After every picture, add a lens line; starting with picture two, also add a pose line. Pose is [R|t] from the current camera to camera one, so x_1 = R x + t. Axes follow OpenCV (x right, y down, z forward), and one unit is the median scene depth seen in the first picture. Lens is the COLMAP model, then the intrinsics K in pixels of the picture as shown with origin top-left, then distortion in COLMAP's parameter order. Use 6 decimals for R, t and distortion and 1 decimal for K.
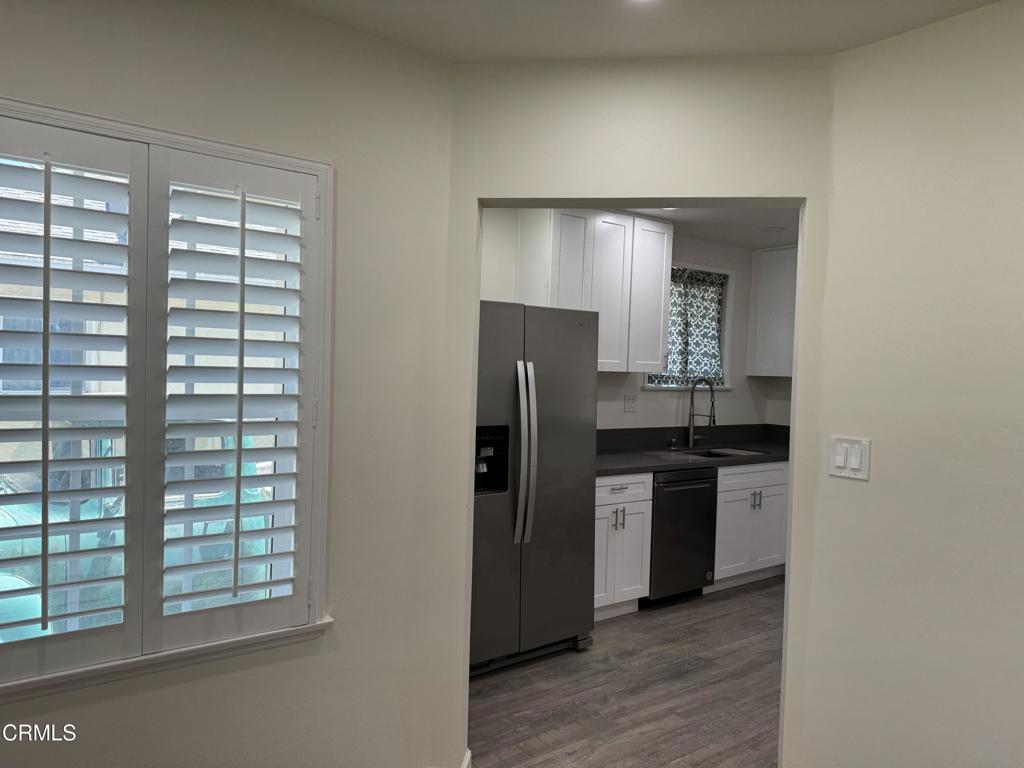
lens RADIAL K [[721.6, 0, 514.2], [0, 721.6, 386.1], [0, 0, 1]] dist [0.145406, -0.185690]
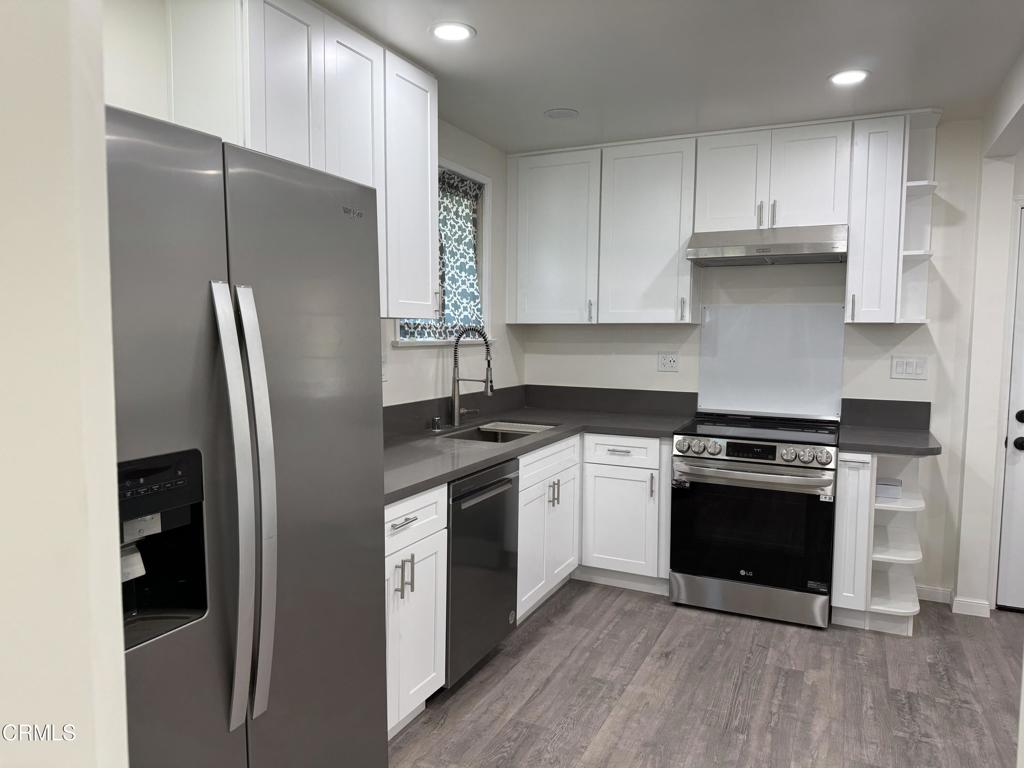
lens RADIAL K [[721.6, 0, 514.2], [0, 721.6, 386.1], [0, 0, 1]] dist [0.145406, -0.185690]
pose [[0.889279, -0.059978, 0.453416, -0.022435], [0.032957, 0.997190, 0.067270, 0.000199], [-0.456177, -0.044879, 0.888757, 0.357622]]
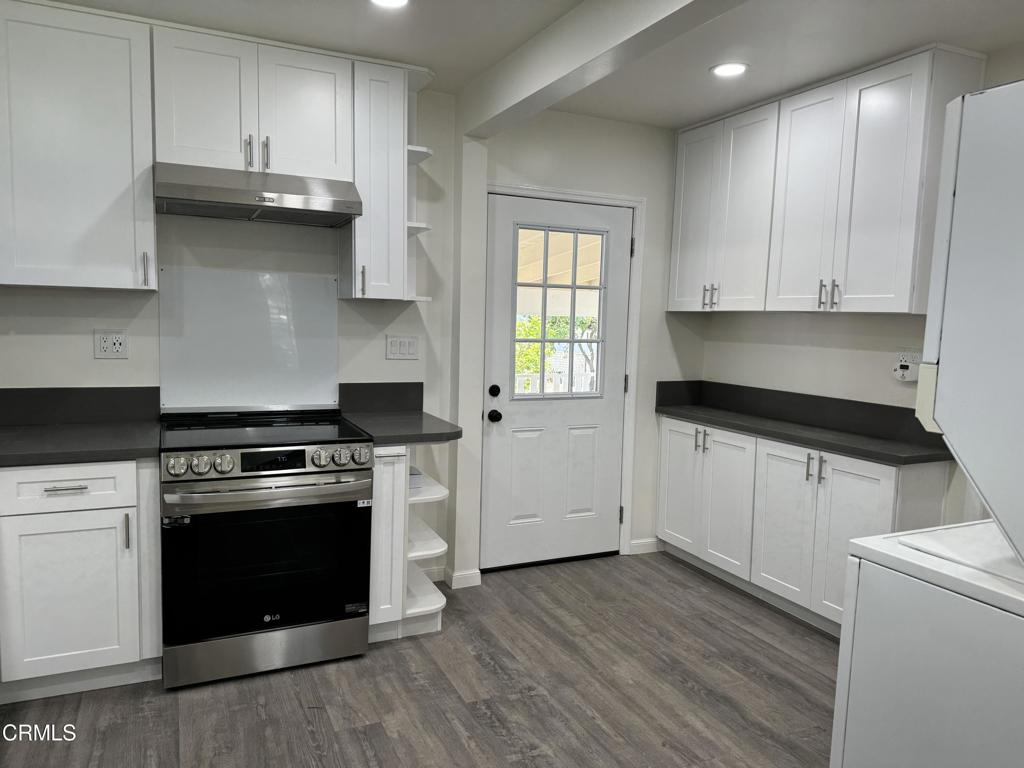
lens RADIAL K [[726.4, 0, 512.0], [0, 726.4, 384.0], [0, 0, 1]] dist [0.072190, -0.092367]
pose [[0.221763, -0.118773, 0.967840, 0.011878], [0.006812, 0.992718, 0.120265, -0.002473], [-0.975077, -0.020077, 0.220957, 0.555712]]
